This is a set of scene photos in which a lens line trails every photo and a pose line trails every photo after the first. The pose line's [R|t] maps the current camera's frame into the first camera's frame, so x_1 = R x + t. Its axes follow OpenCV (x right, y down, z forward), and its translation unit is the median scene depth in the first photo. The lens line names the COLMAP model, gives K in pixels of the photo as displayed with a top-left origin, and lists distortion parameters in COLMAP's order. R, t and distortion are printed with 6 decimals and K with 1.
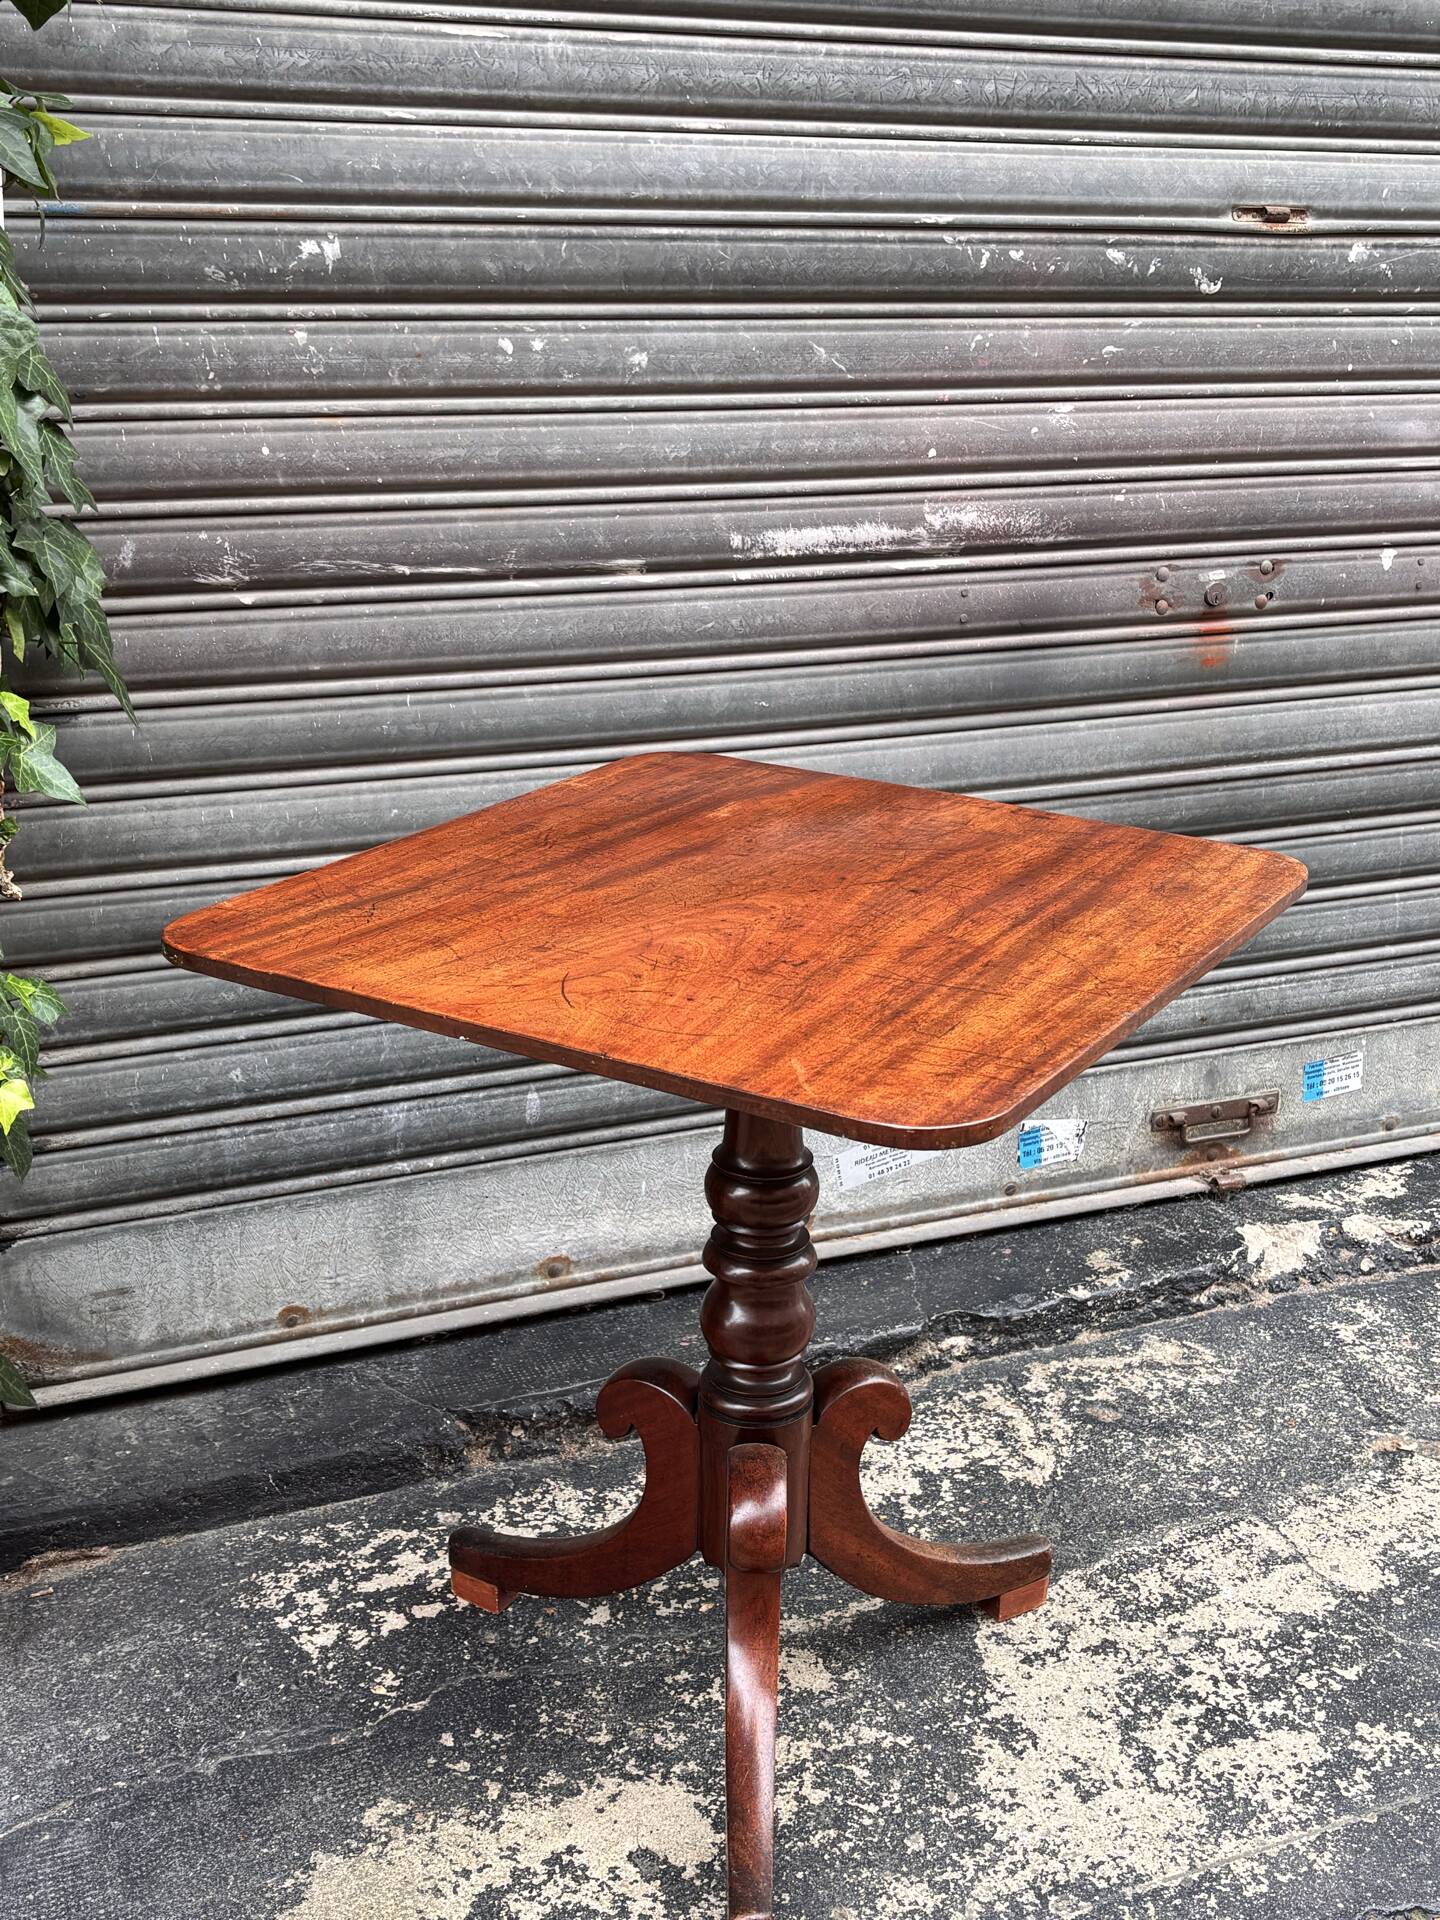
lens RADIAL K [[2114.7, 0, 720.0], [0, 2114.7, 980.4], [0, 0, 1]] dist [0.169108, -0.562921]
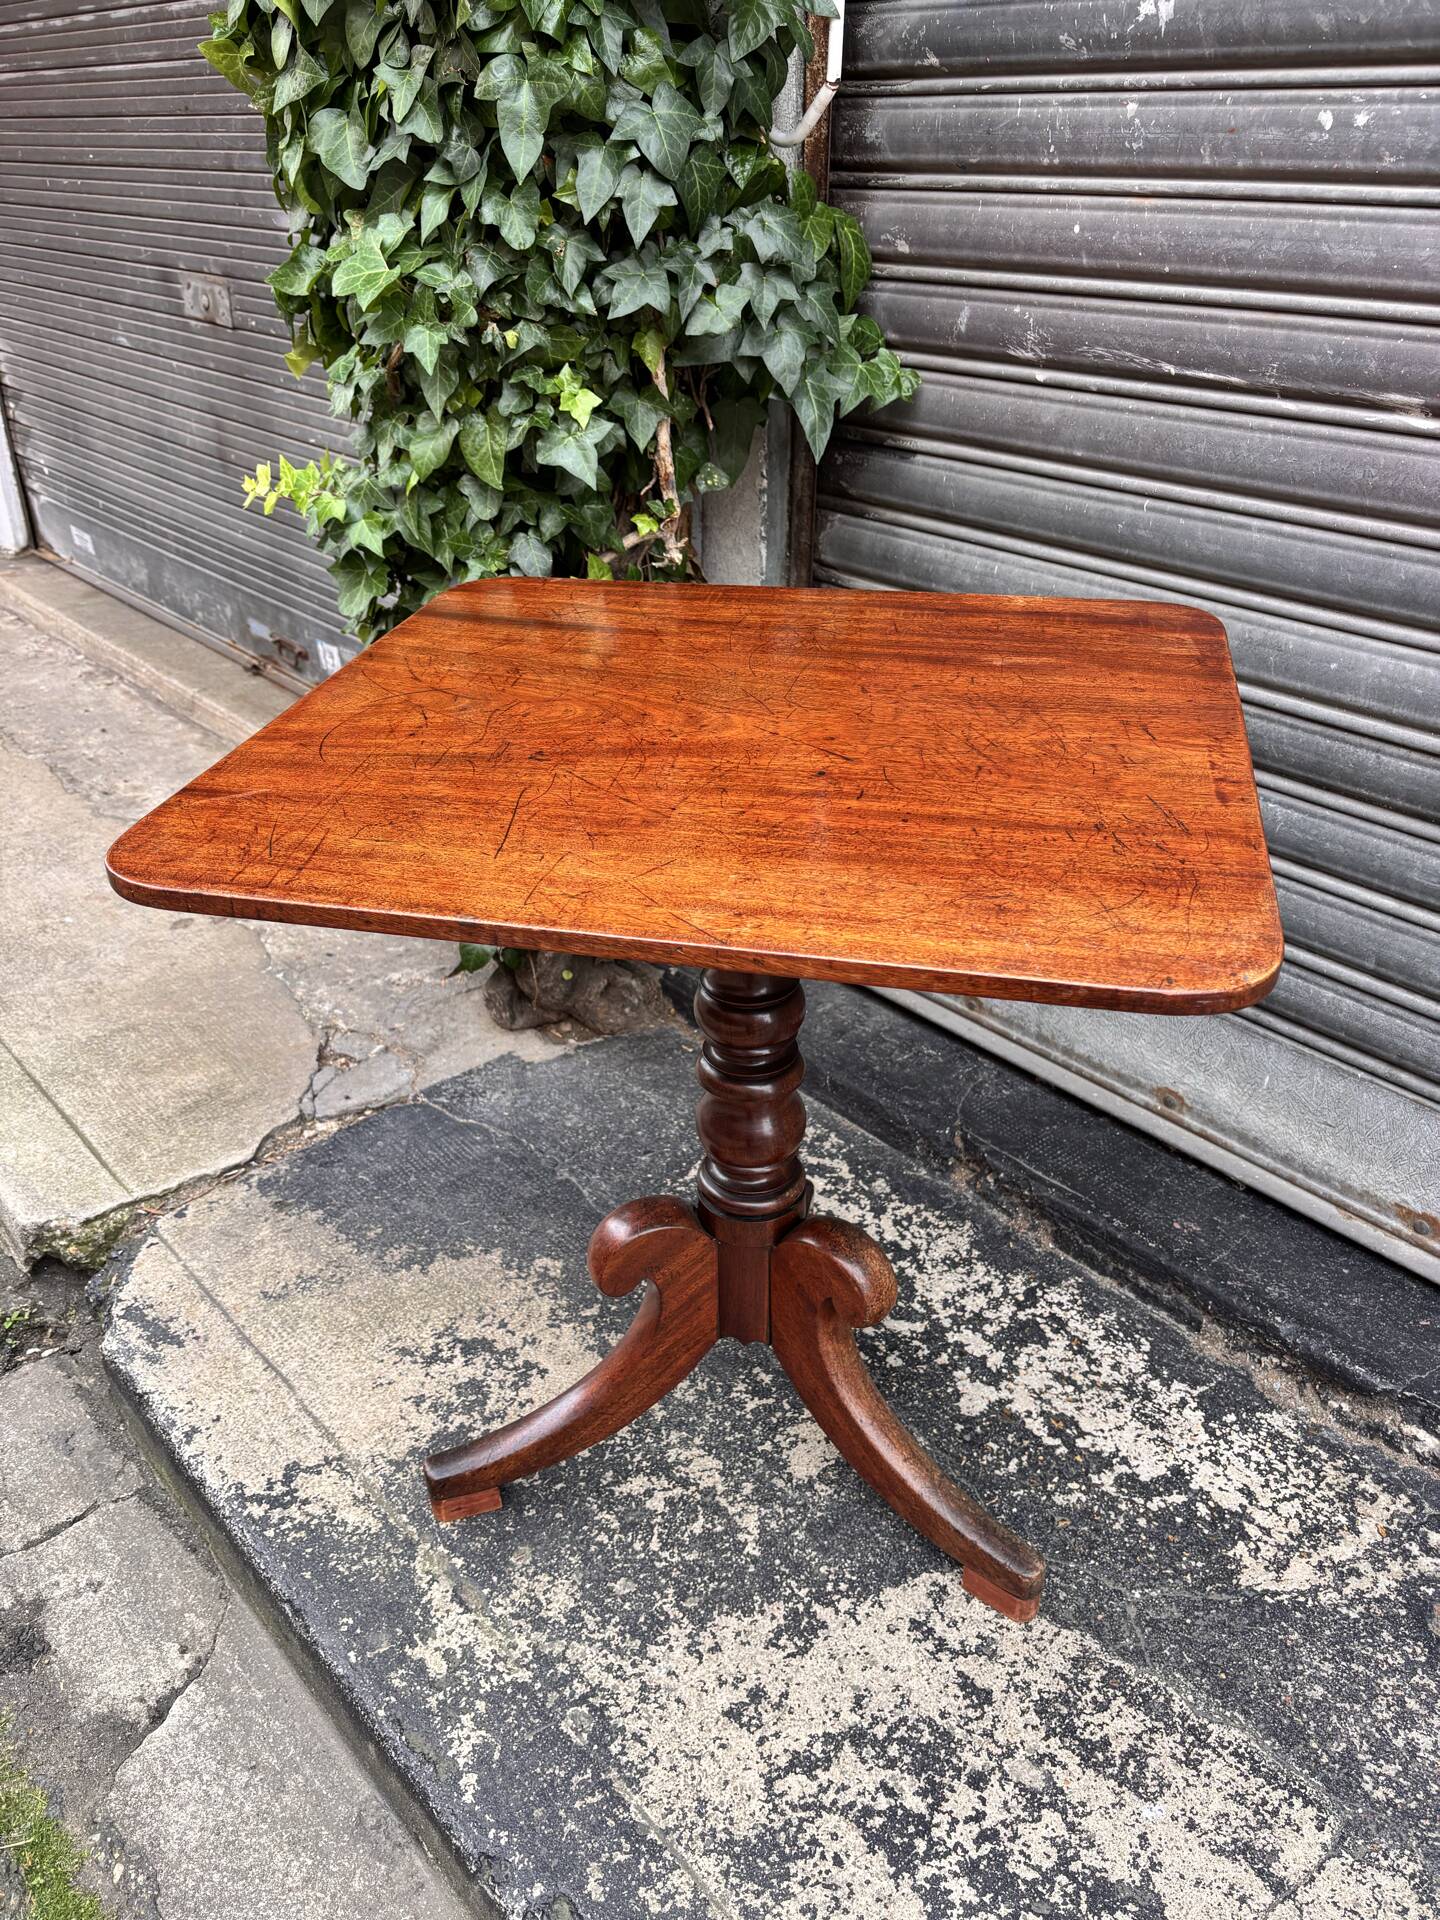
lens RADIAL K [[1460.0, 0, 714.3], [0, 1460.0, 971.5], [0, 0, 1]] dist [0.049052, -0.058450]
pose [[0.313013, 0.465993, -0.827571, 0.470064], [-0.296664, 0.875730, 0.380904, -0.142804], [0.902227, 0.126283, 0.412358, 0.553697]]
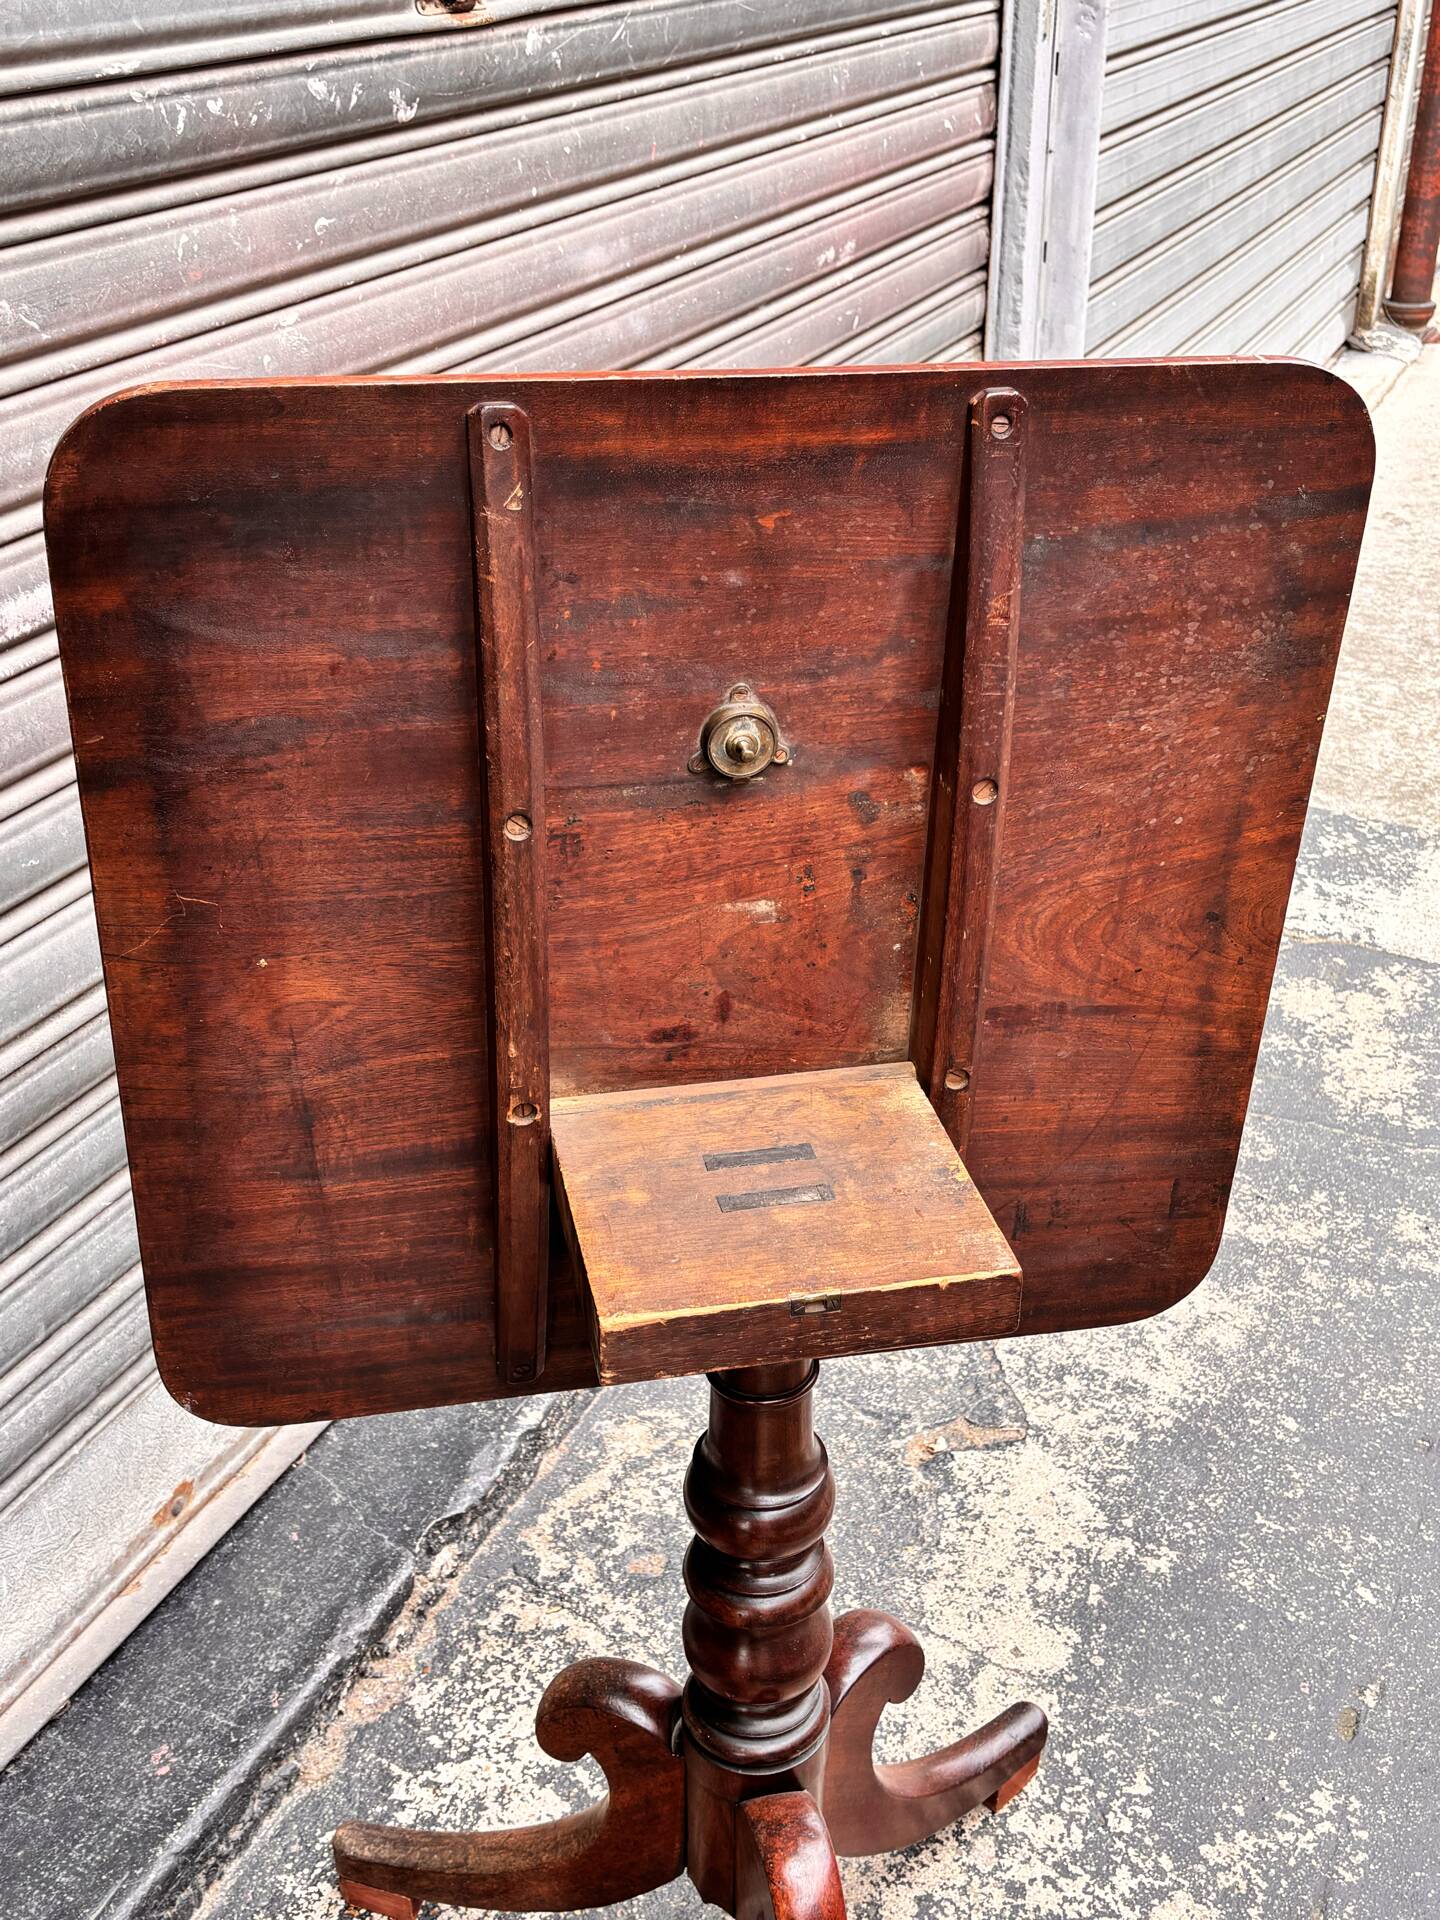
lens RADIAL K [[2142.4, 0, 716.7], [0, 2142.4, 967.8], [0, 0, 1]] dist [0.015888, -0.022832]
pose [[0.745110, -0.320068, 0.585121, -0.227292], [0.206580, 0.944933, 0.253825, -0.236677], [-0.634141, -0.068253, 0.770199, 0.398560]]
